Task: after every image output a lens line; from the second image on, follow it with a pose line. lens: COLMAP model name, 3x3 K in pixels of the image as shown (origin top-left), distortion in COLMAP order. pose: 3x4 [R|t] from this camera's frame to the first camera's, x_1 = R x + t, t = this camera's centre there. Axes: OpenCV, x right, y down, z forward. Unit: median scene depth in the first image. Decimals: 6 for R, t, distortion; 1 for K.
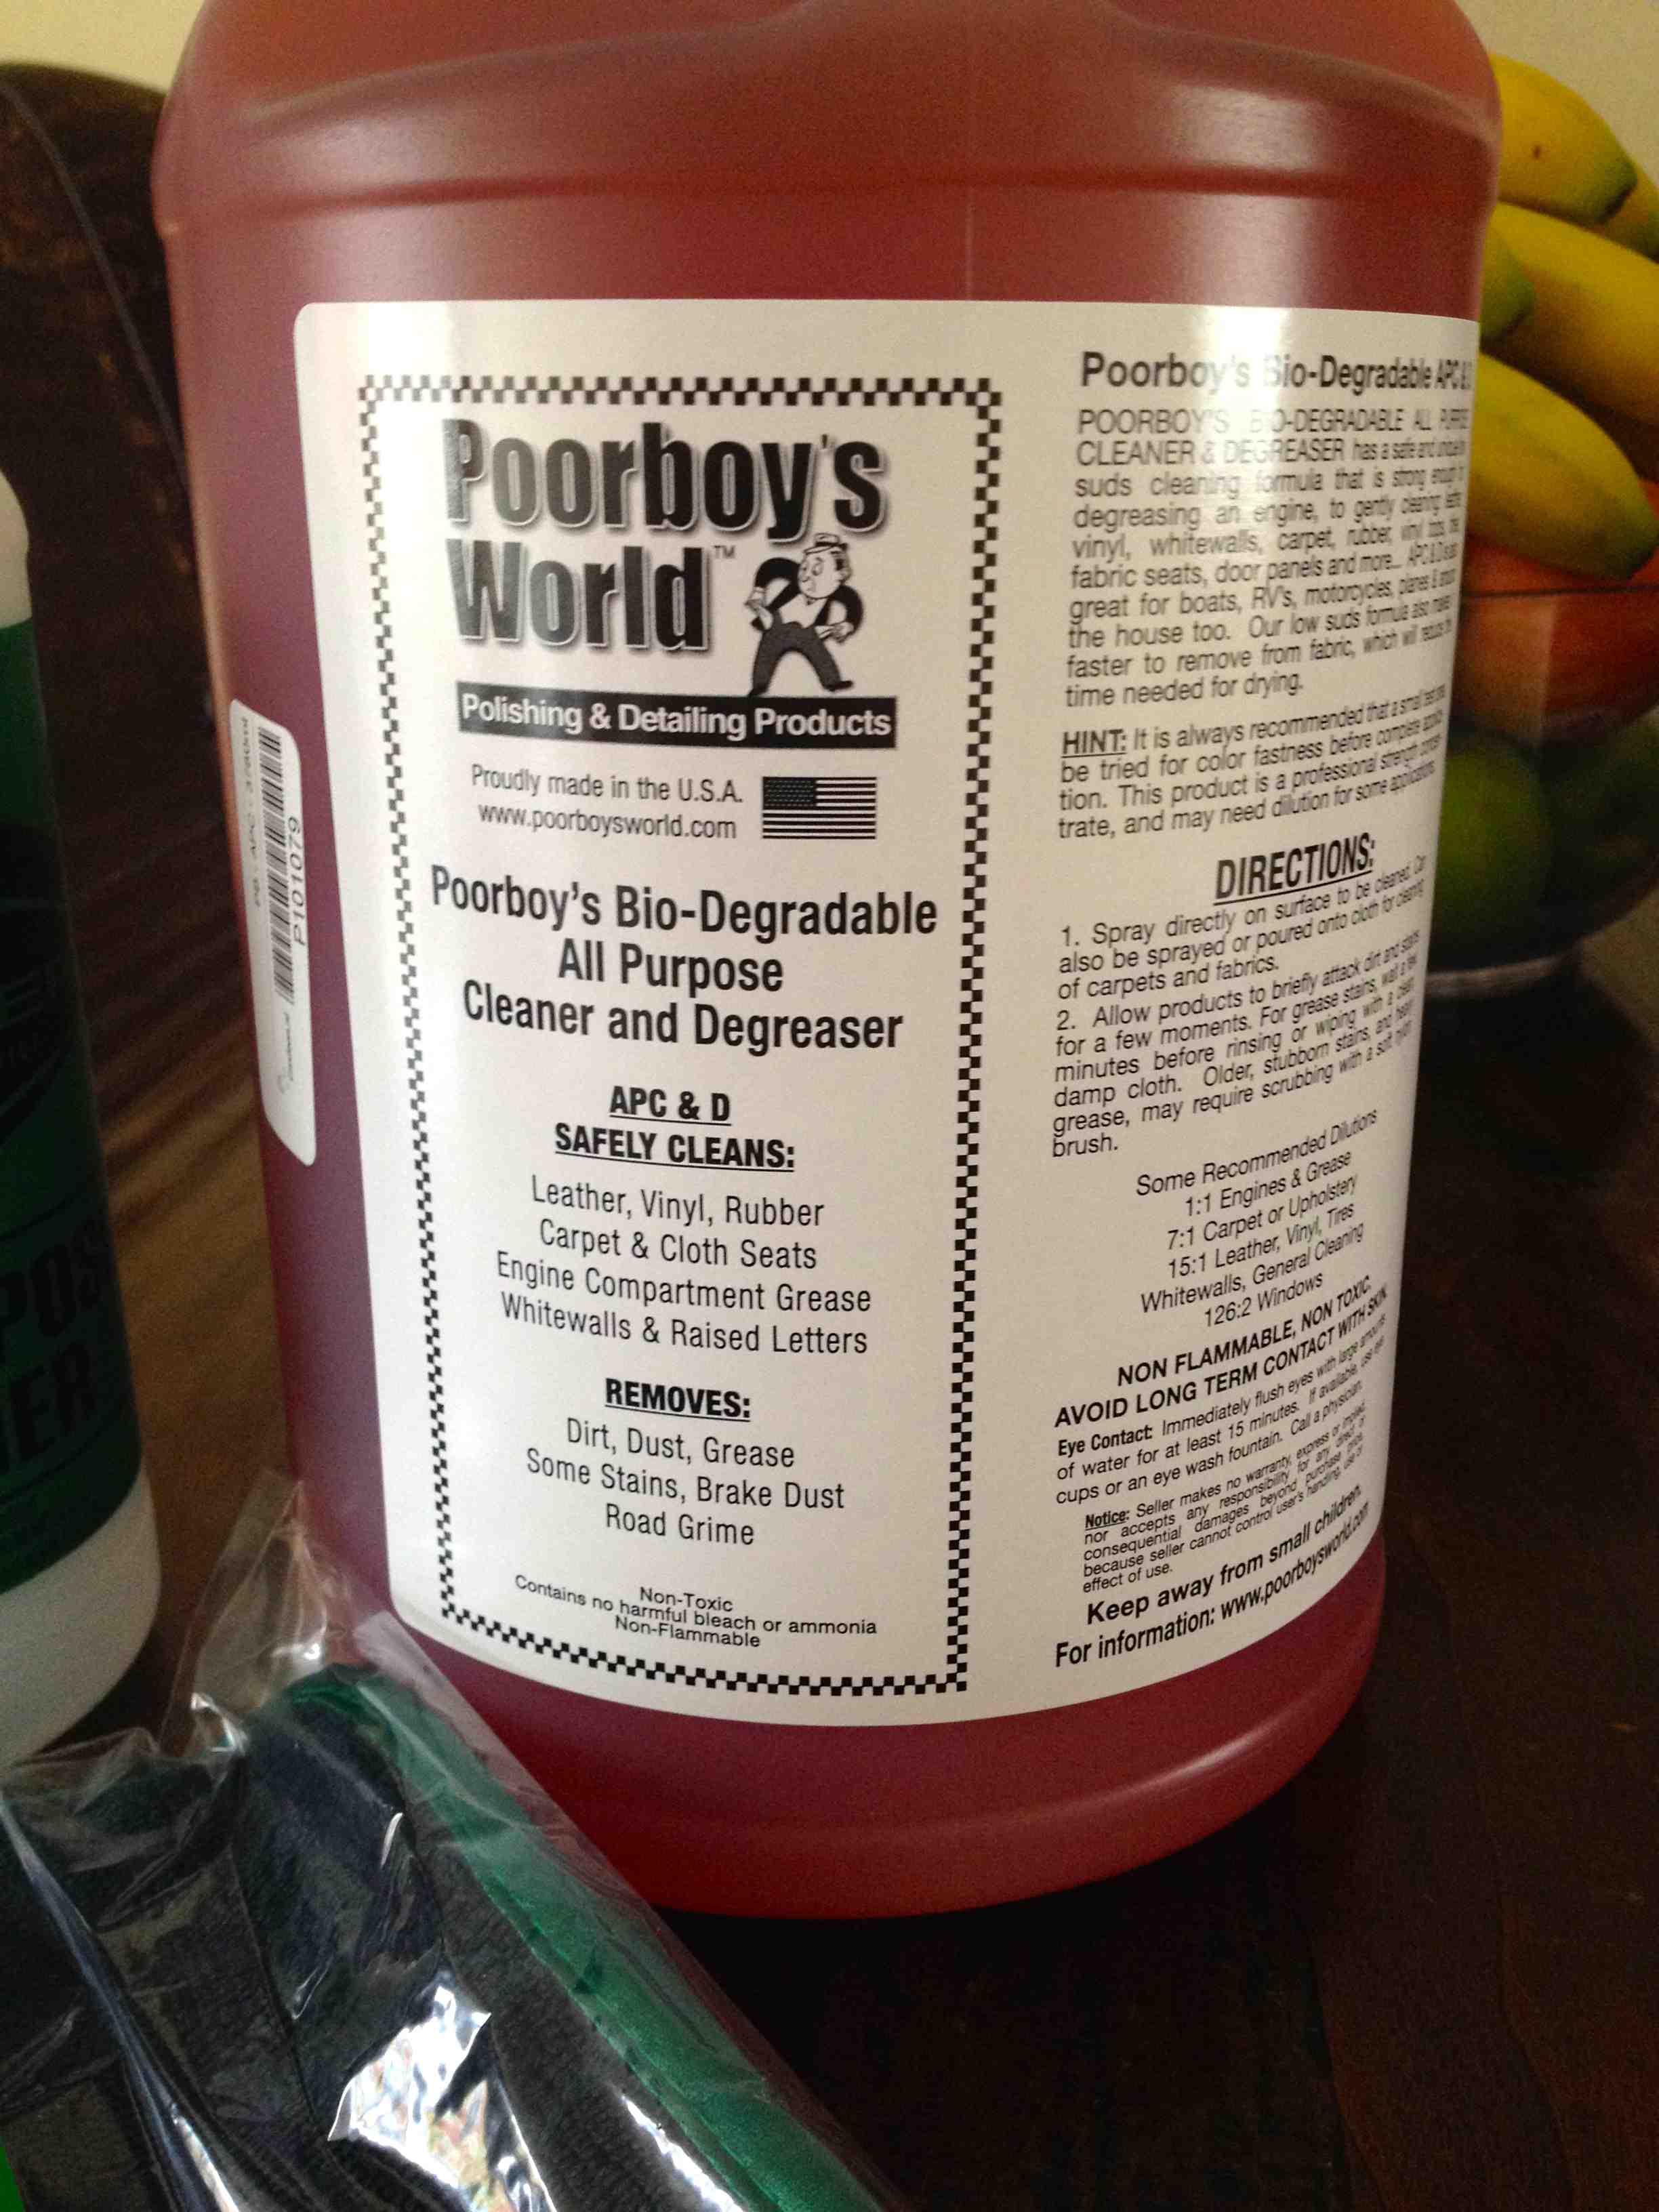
lens RADIAL K [[2131.9, 0, 801.6], [0, 2131.9, 1100.1], [0, 0, 1]] dist [0.205618, -0.644992]
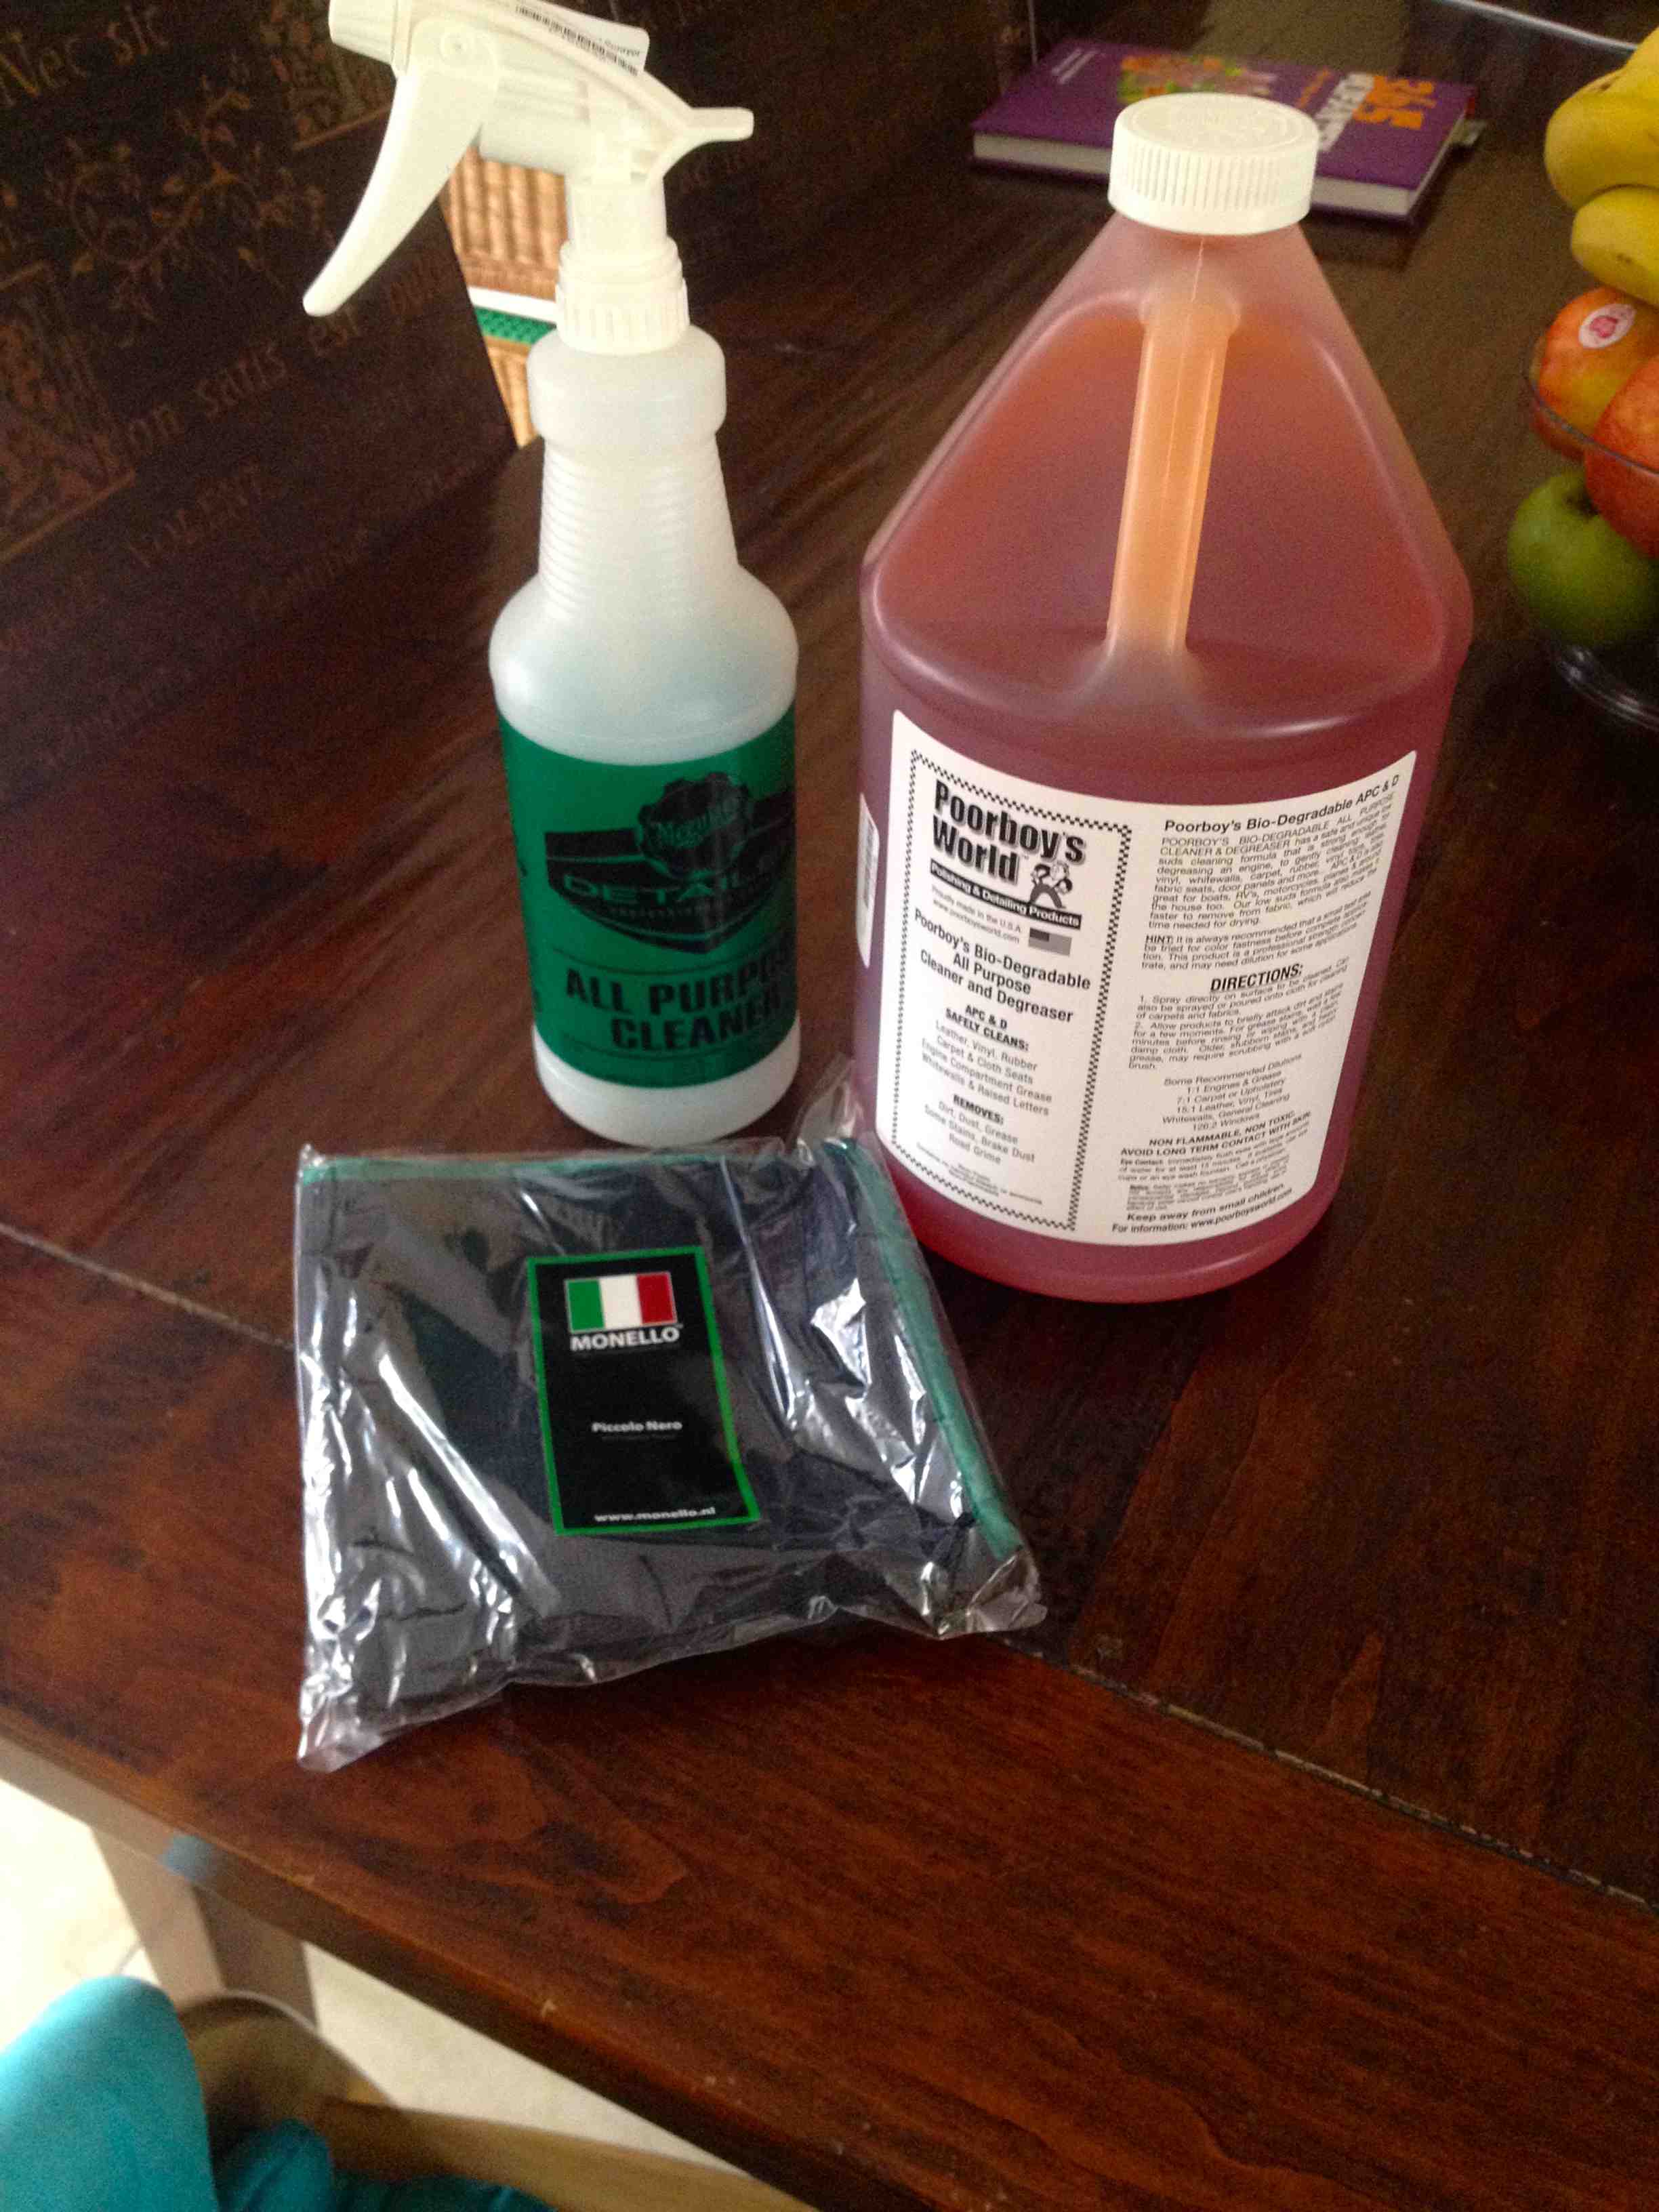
lens RADIAL K [[2131.9, 0, 801.6], [0, 2131.9, 1100.1], [0, 0, 1]] dist [0.205618, -0.644992]
pose [[0.931832, 0.250523, -0.262541, 0.439022], [-0.127730, 0.903600, 0.408891, -0.944521], [0.339669, -0.347483, 0.874003, -1.397369]]
